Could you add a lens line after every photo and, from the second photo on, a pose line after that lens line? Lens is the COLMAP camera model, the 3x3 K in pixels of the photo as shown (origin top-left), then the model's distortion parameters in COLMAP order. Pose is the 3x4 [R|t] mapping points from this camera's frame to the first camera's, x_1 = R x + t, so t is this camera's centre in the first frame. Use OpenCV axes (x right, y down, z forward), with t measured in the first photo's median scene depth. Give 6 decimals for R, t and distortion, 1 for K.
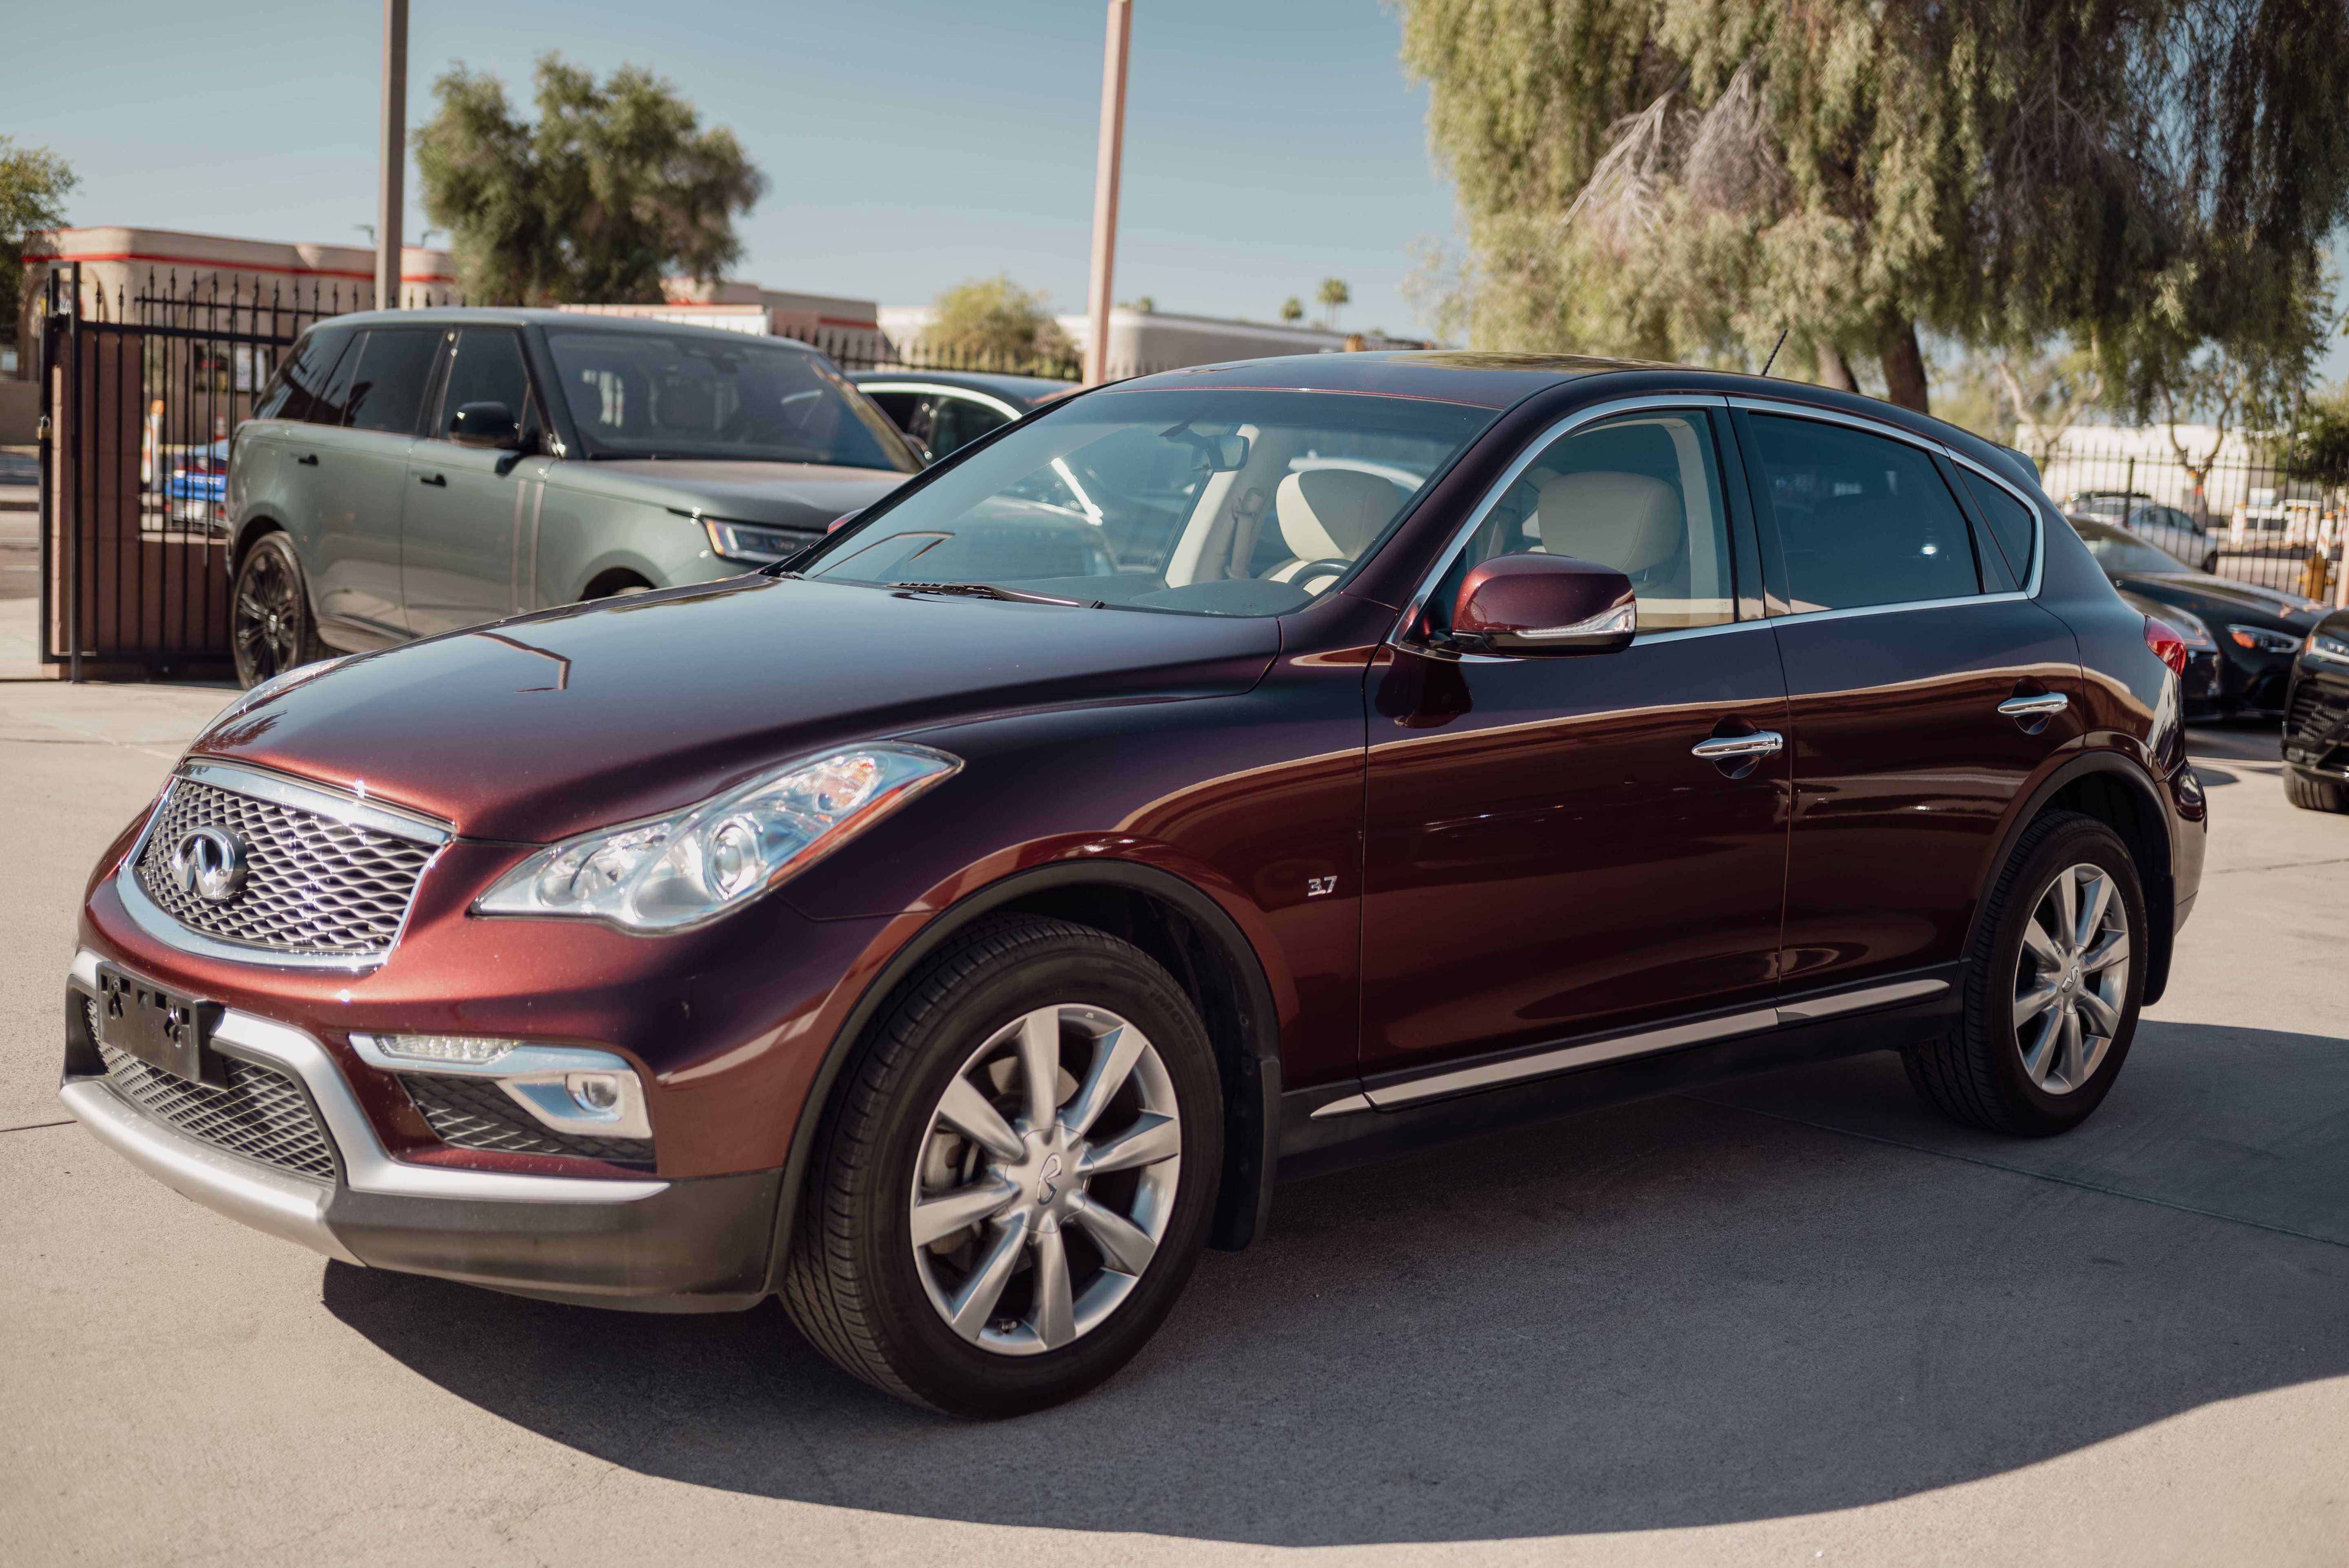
lens RADIAL K [[2671.1, 0, 1129.3], [0, 2671.1, 782.4], [0, 0, 1]] dist [0.007432, -0.012331]
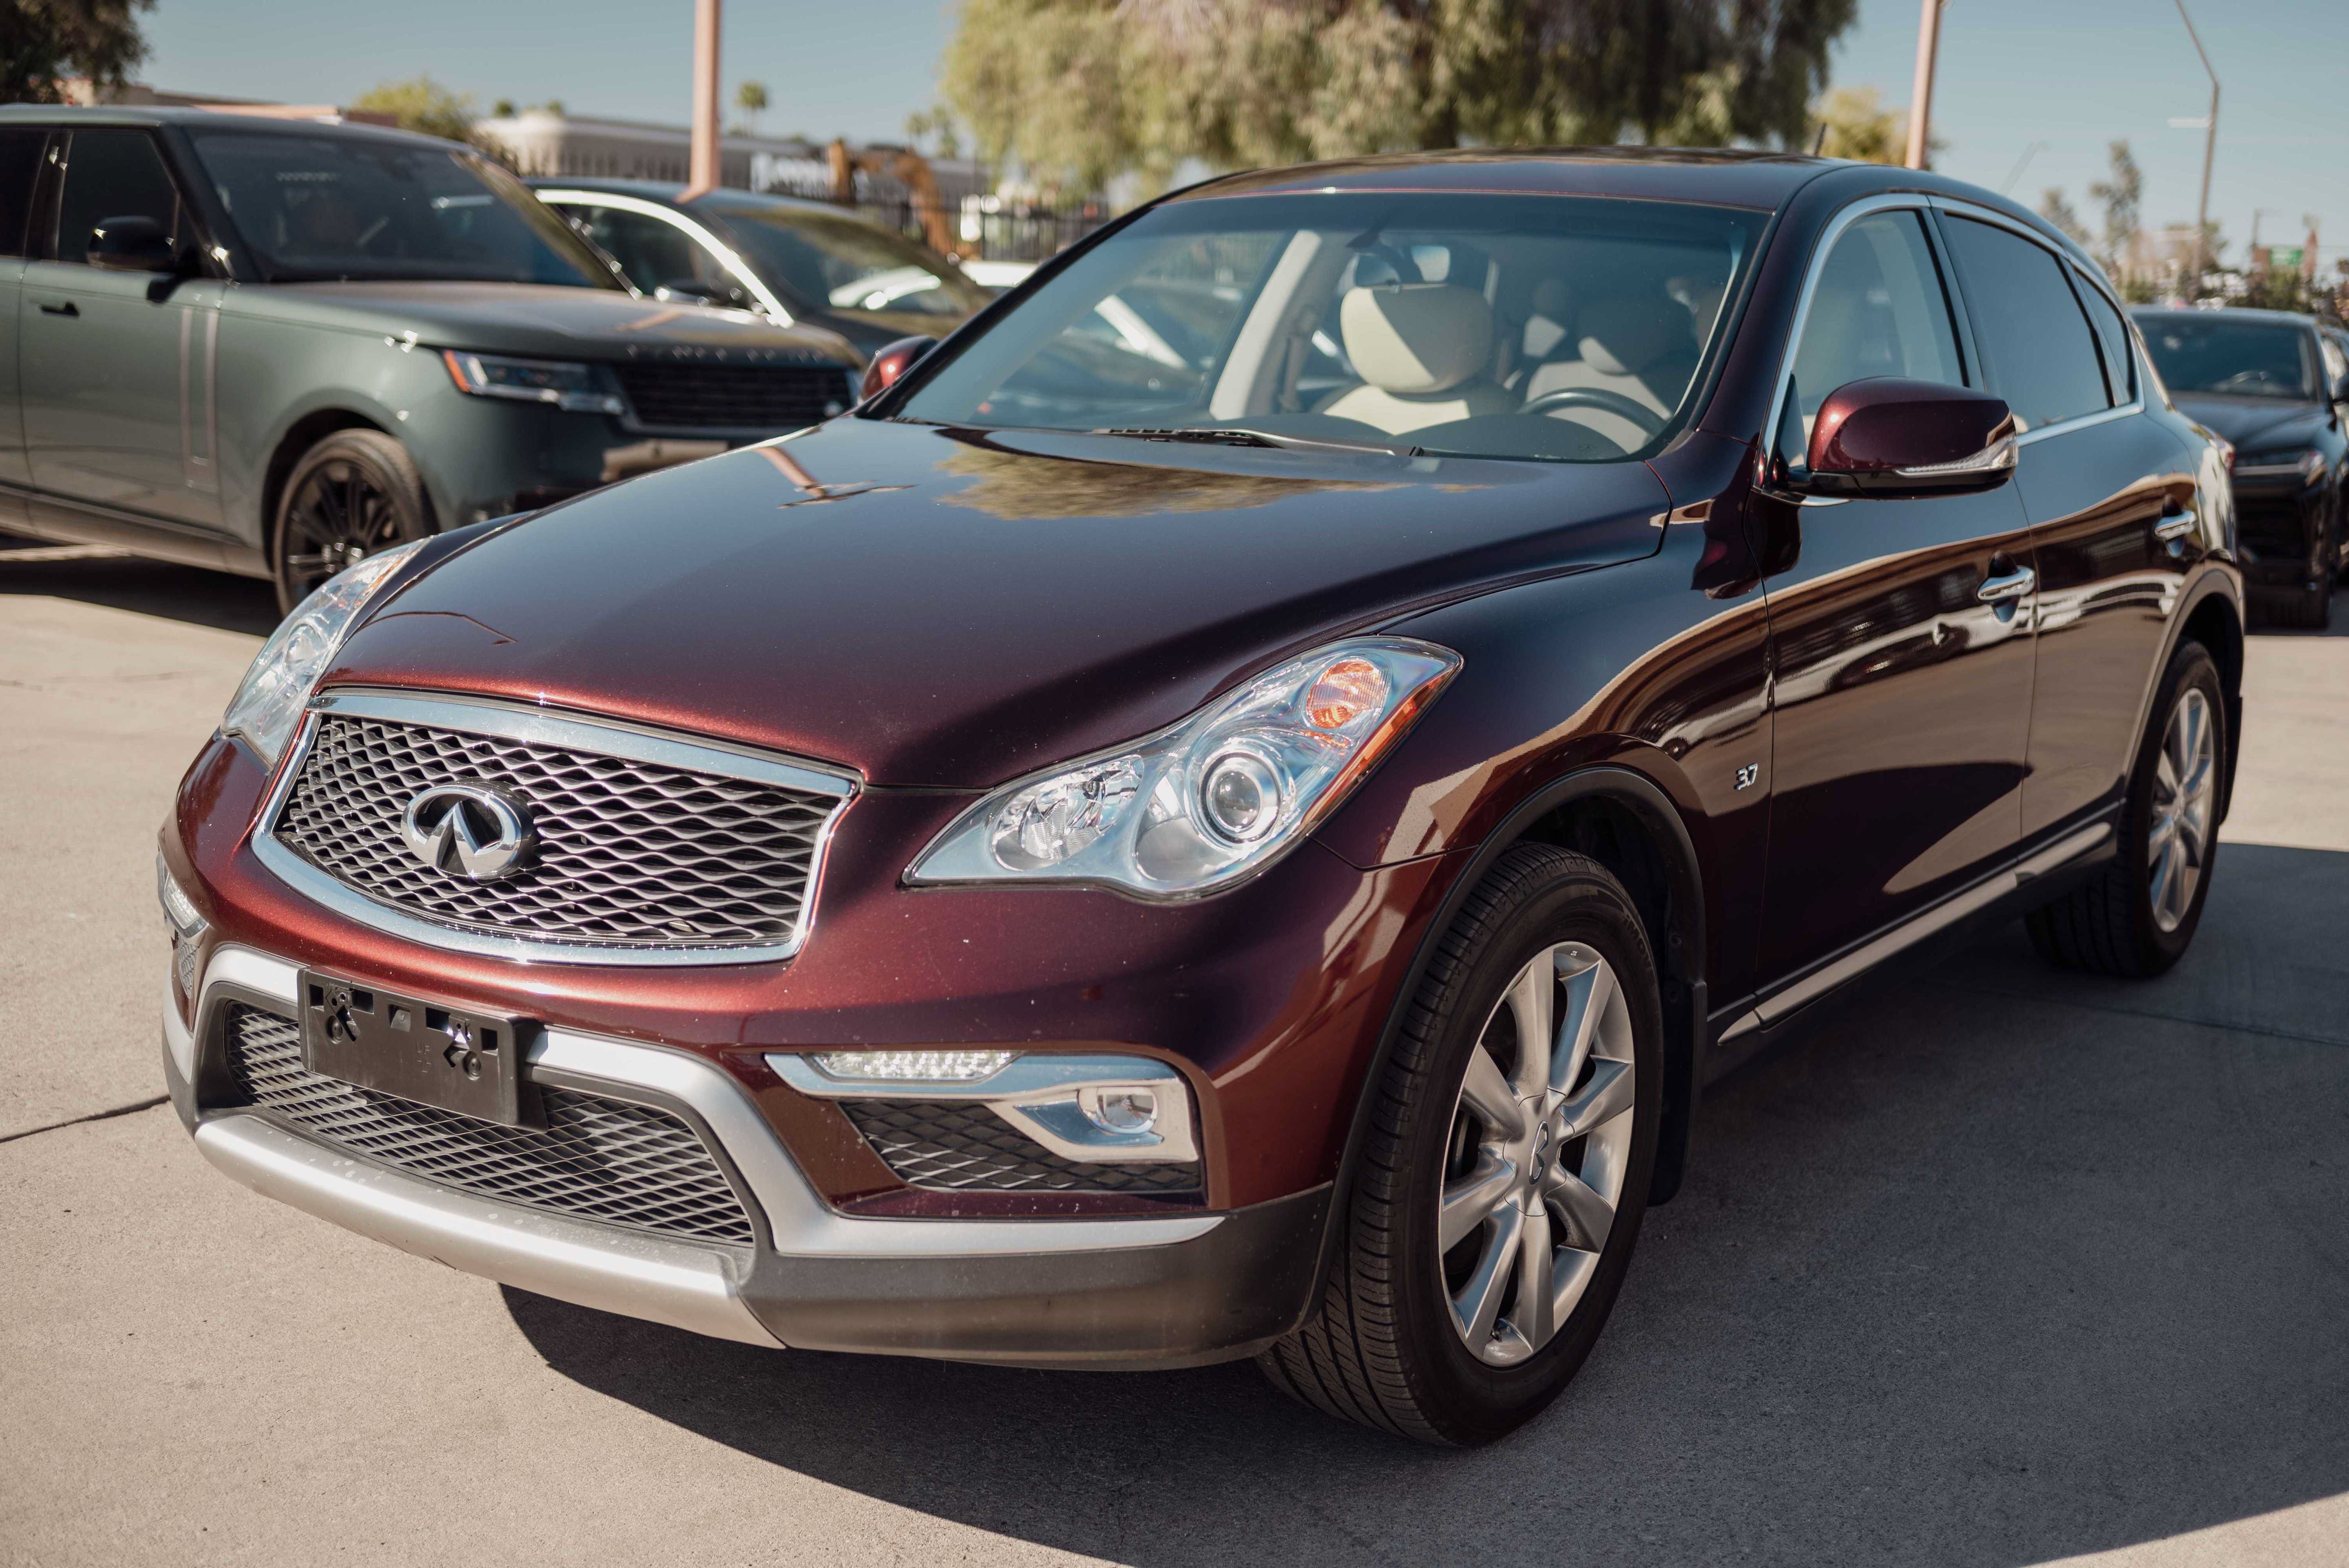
lens RADIAL K [[2677.4, 0, 1176.9], [0, 2677.4, 802.2], [0, 0, 1]] dist [0.001286, 0.041690]
pose [[0.975426, -0.055005, 0.213349, -0.290027], [0.038727, 0.996063, 0.079743, -0.028840], [-0.216895, -0.069521, 0.973716, 0.205300]]
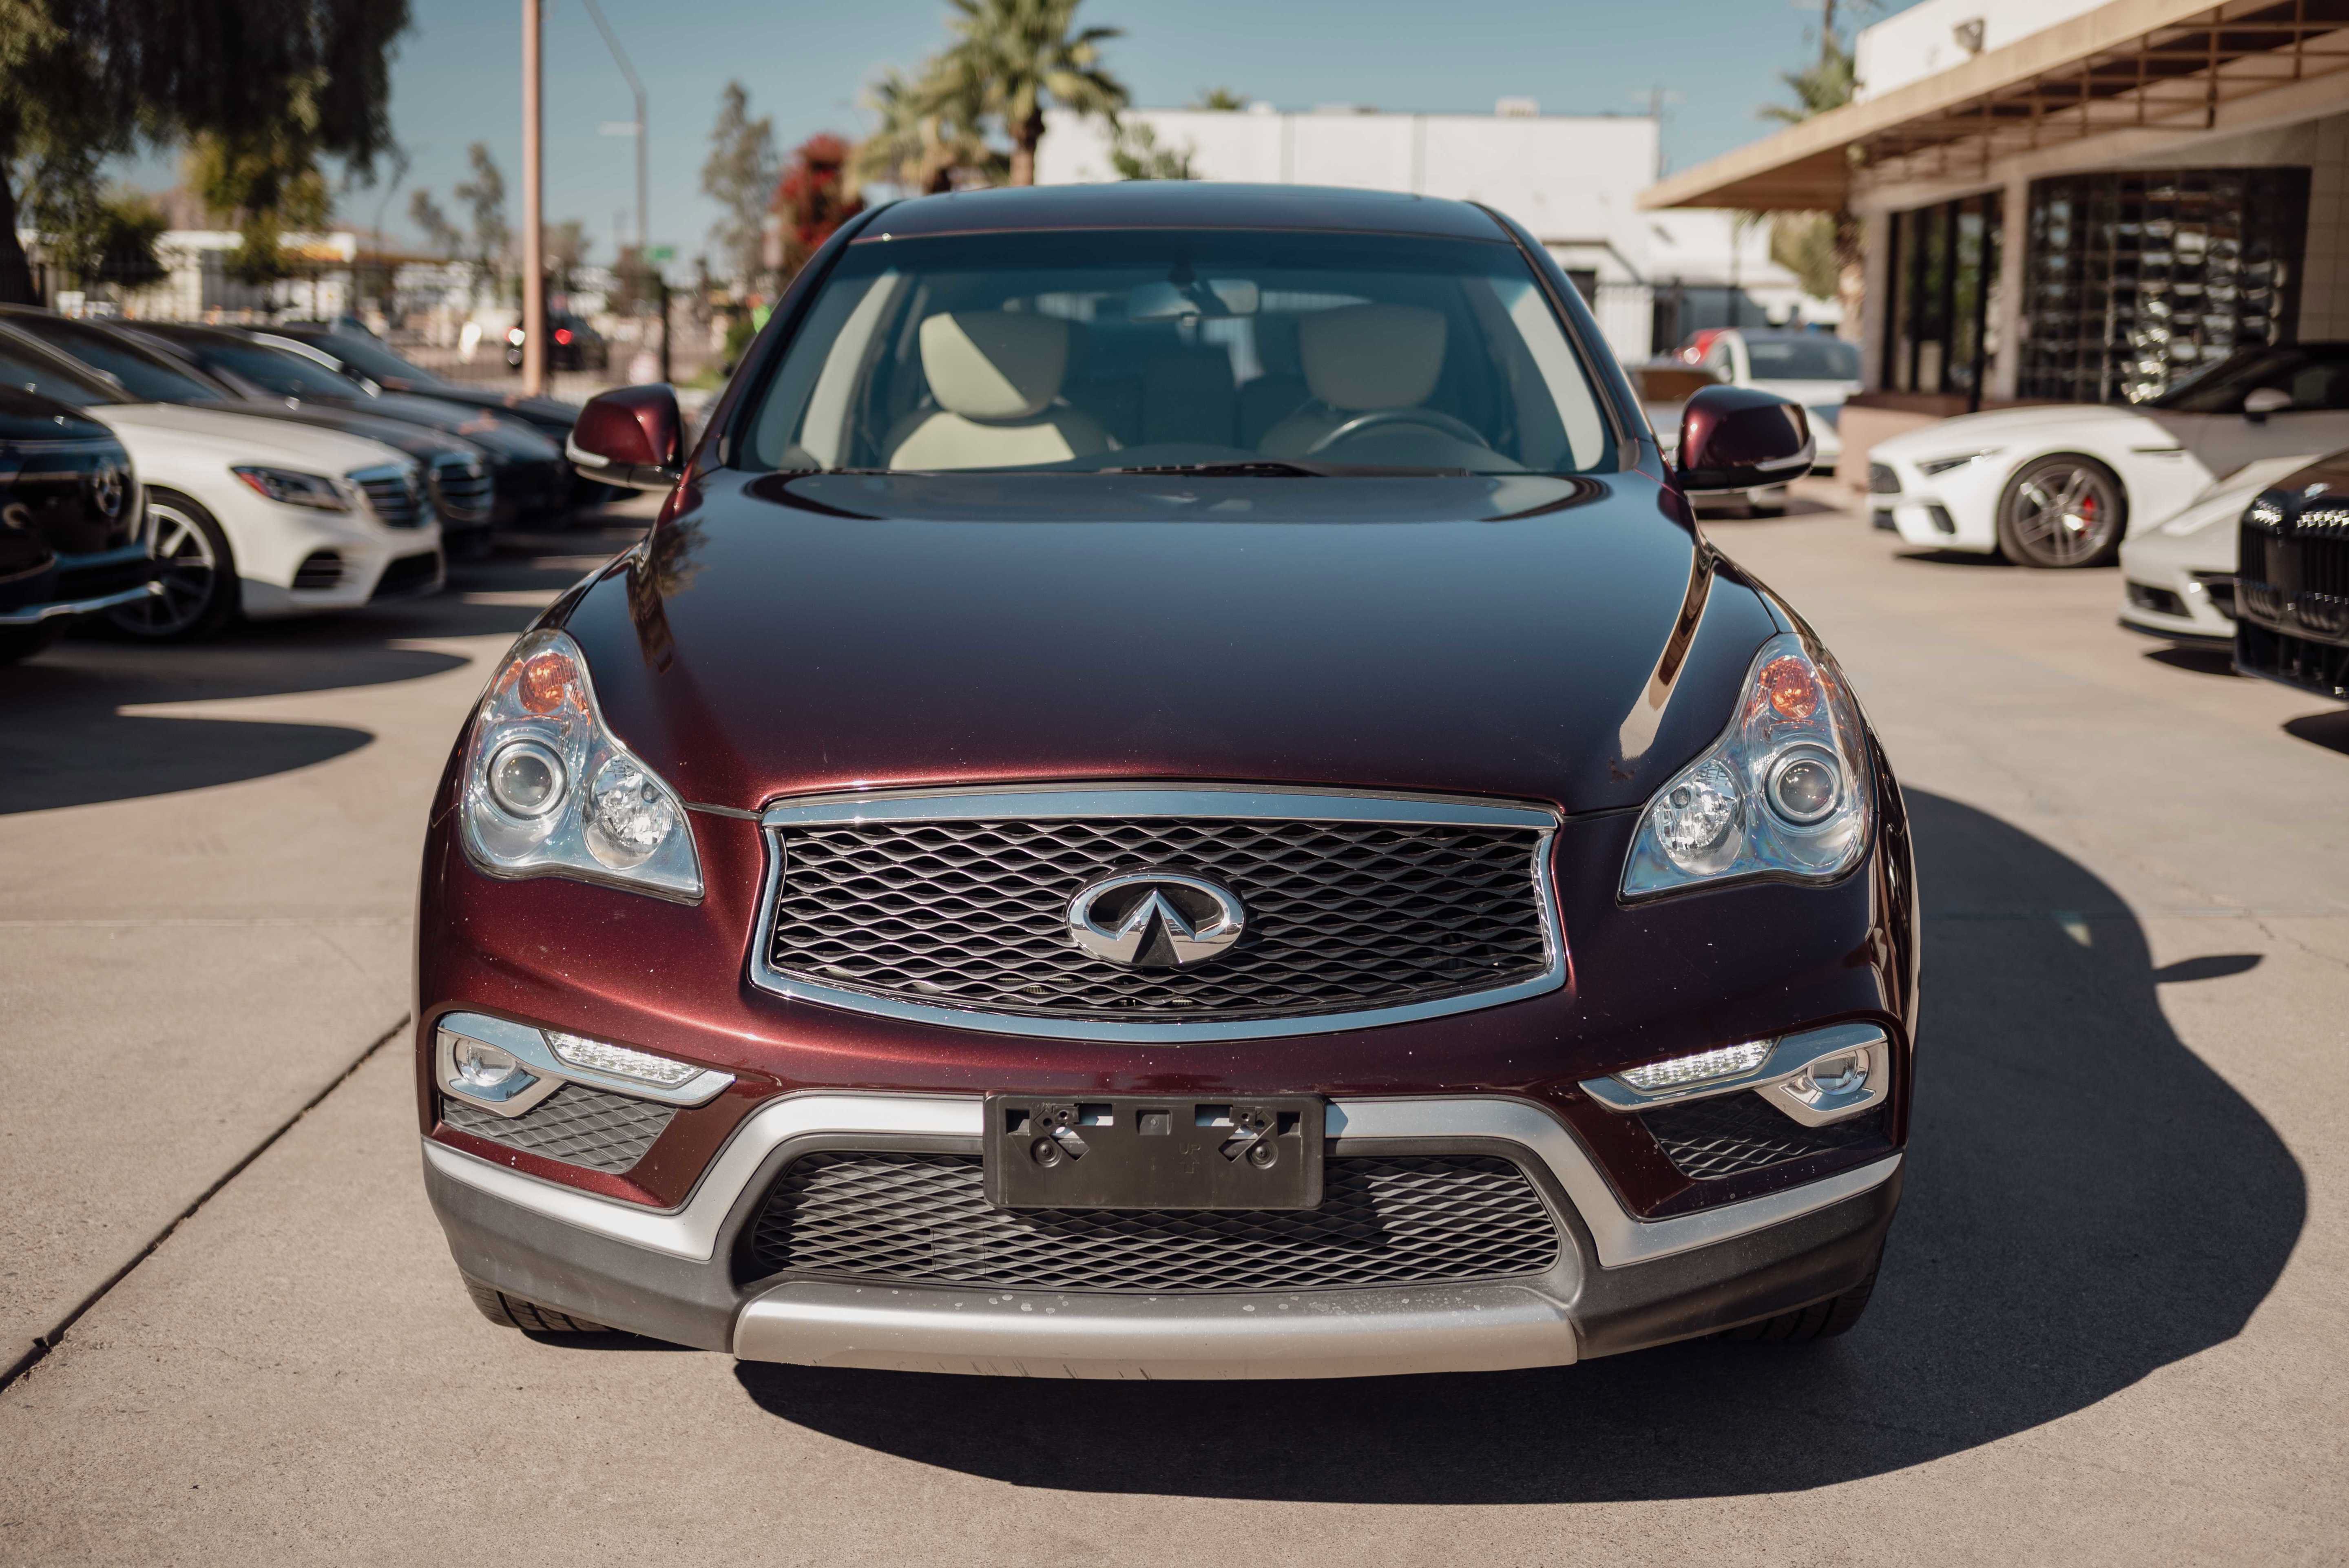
lens RADIAL K [[2677.4, 0, 1176.9], [0, 2677.4, 802.2], [0, 0, 1]] dist [0.001286, 0.041690]
pose [[0.695841, -0.163530, 0.699331, -0.786930], [0.108687, 0.986495, 0.122535, -0.083145], [-0.709925, -0.009257, 0.704217, 0.456980]]
